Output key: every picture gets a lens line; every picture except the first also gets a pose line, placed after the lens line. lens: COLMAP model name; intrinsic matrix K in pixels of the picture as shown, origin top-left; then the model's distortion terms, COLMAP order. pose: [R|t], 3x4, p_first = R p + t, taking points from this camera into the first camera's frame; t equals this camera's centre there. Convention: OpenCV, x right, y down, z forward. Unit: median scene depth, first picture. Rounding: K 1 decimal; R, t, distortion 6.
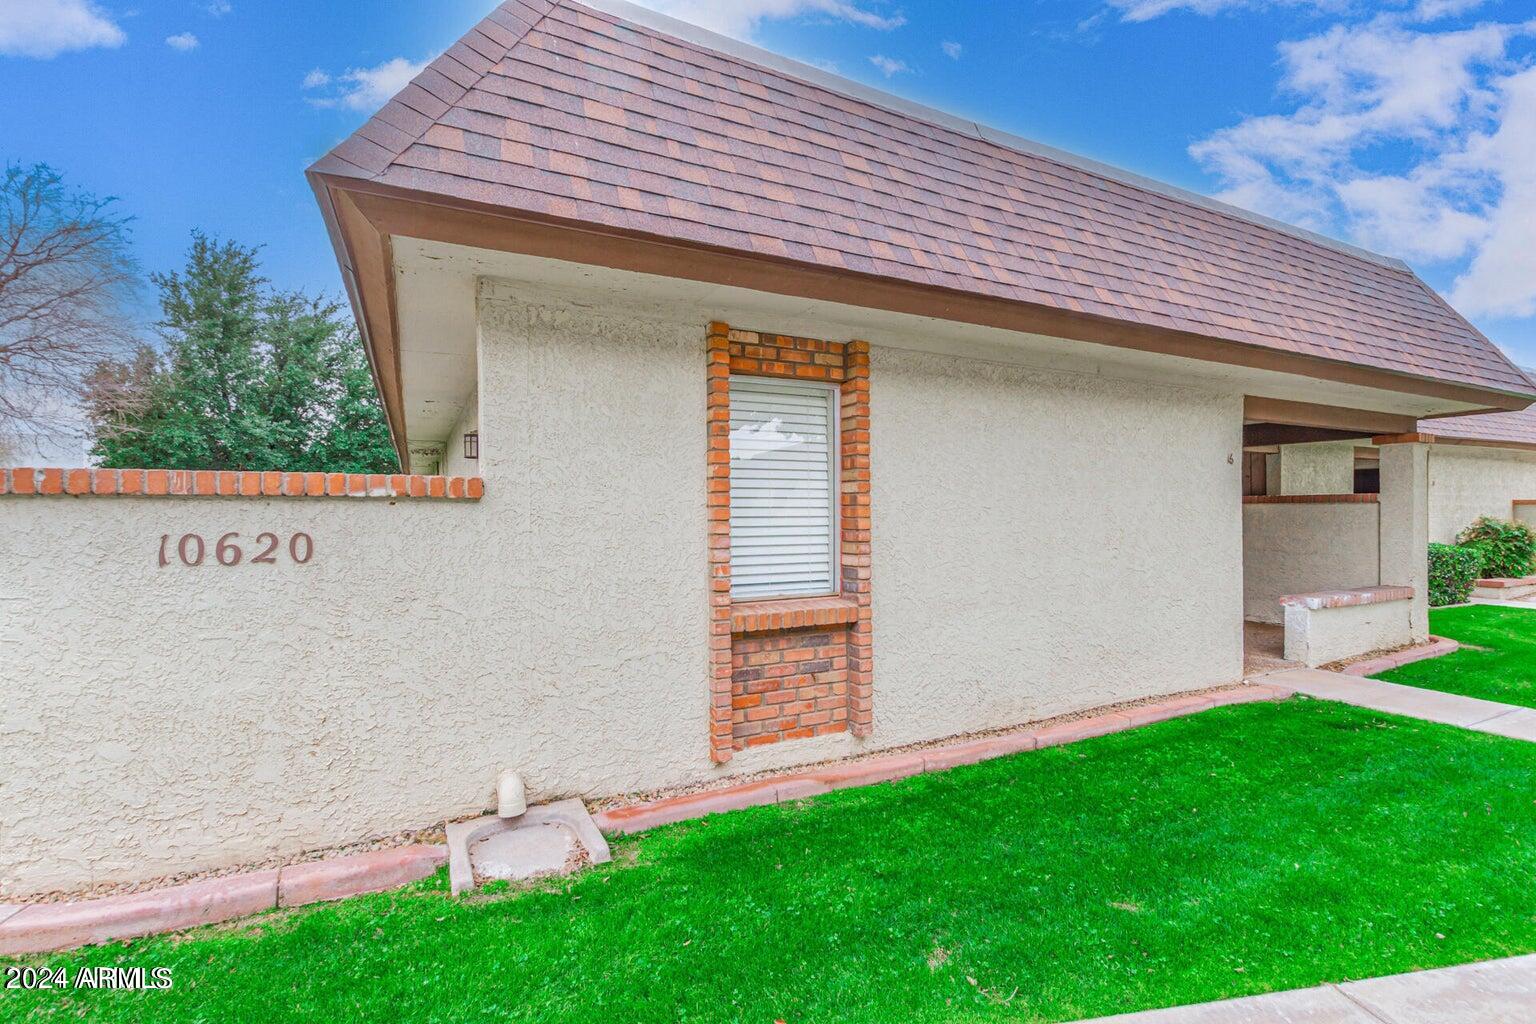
lens RADIAL K [[703.0, 0, 777.6], [0, 703.0, 520.0], [0, 0, 1]] dist [0.005470, -0.003739]
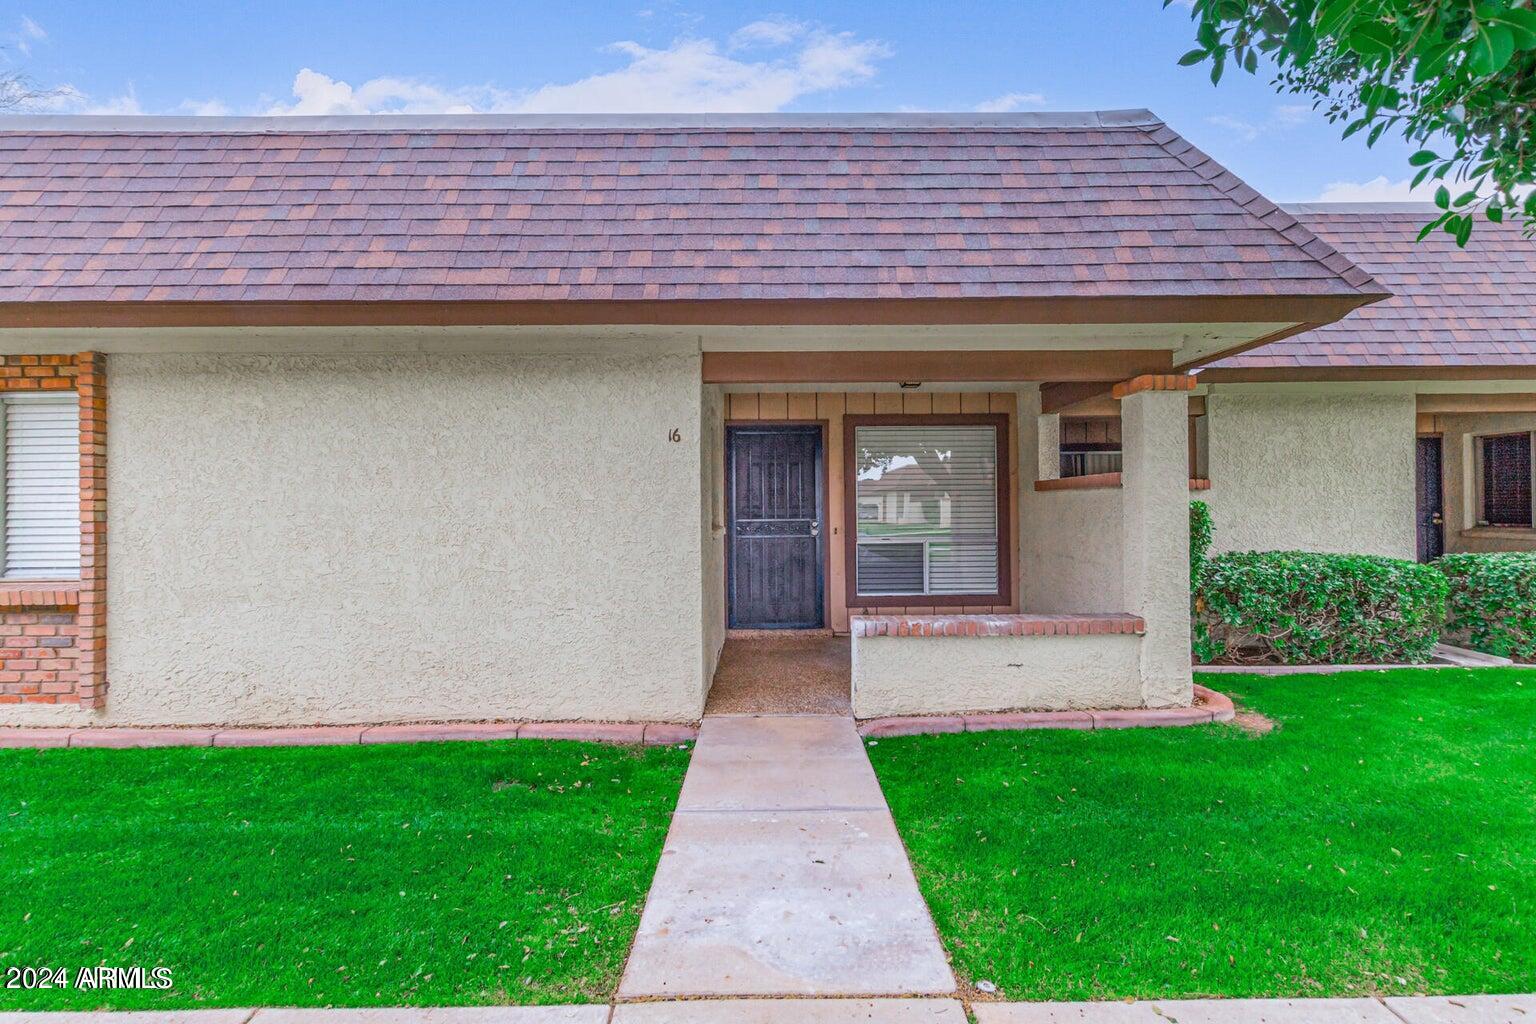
lens RADIAL K [[703.0, 0, 777.6], [0, 703.0, 520.0], [0, 0, 1]] dist [0.005470, -0.003739]
pose [[0.894337, -0.002496, -0.447388, 1.549040], [0.001429, 0.999995, -0.002722, 0.014907], [0.447392, 0.001795, 0.894336, 0.485386]]
